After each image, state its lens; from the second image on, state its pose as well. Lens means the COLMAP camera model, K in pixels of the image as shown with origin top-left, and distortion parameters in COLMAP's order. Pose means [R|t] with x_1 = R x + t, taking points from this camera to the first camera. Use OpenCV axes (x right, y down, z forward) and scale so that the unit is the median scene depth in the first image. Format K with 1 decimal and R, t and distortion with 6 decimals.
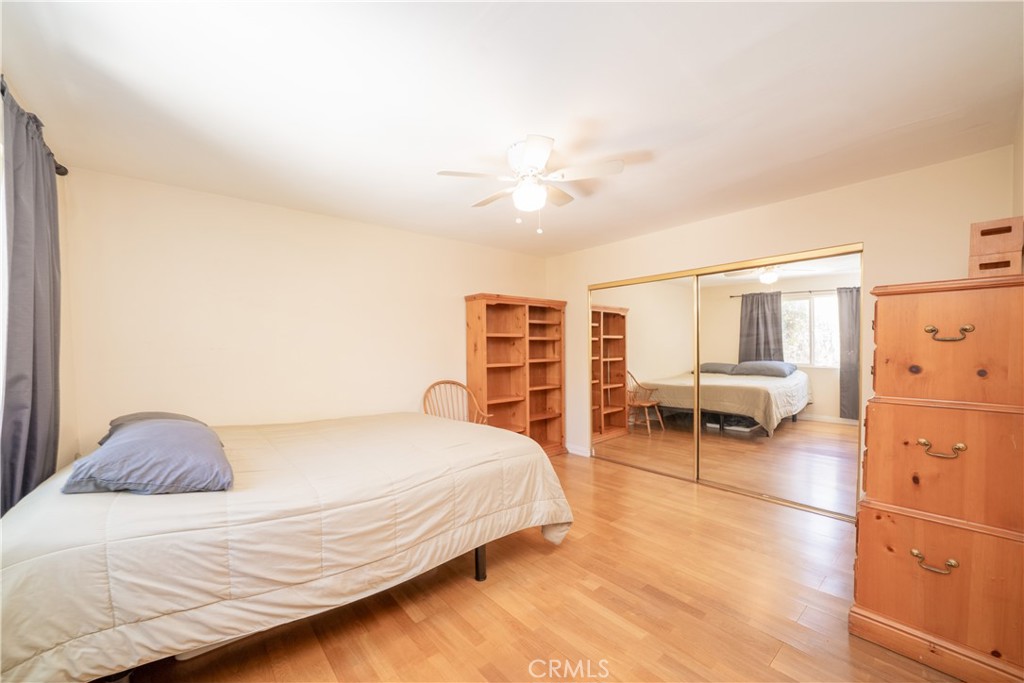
lens RADIAL K [[389.5, 0, 512.7], [0, 389.5, 348.5], [0, 0, 1]] dist [0.000759, 0.000097]
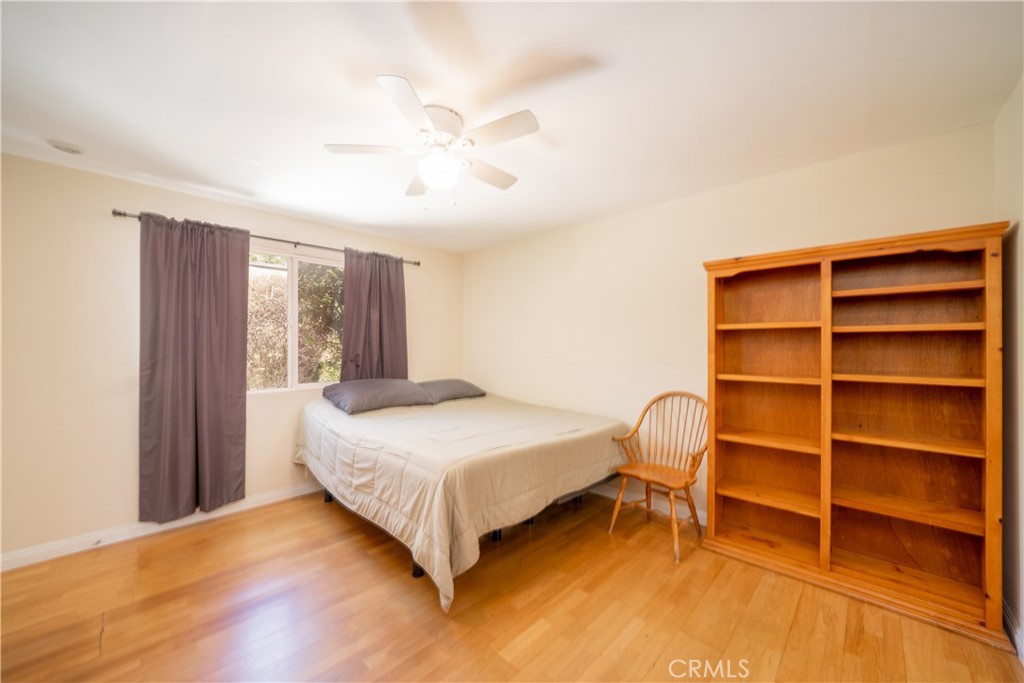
lens RADIAL K [[389.5, 0, 512.9], [0, 389.5, 342.5], [0, 0, 1]] dist [0.000759, 0.000097]
pose [[0.109542, -0.002372, -0.993979, 0.492281], [-0.004621, 0.999985, -0.002896, -0.006636], [0.993971, 0.004910, 0.109529, 0.577992]]
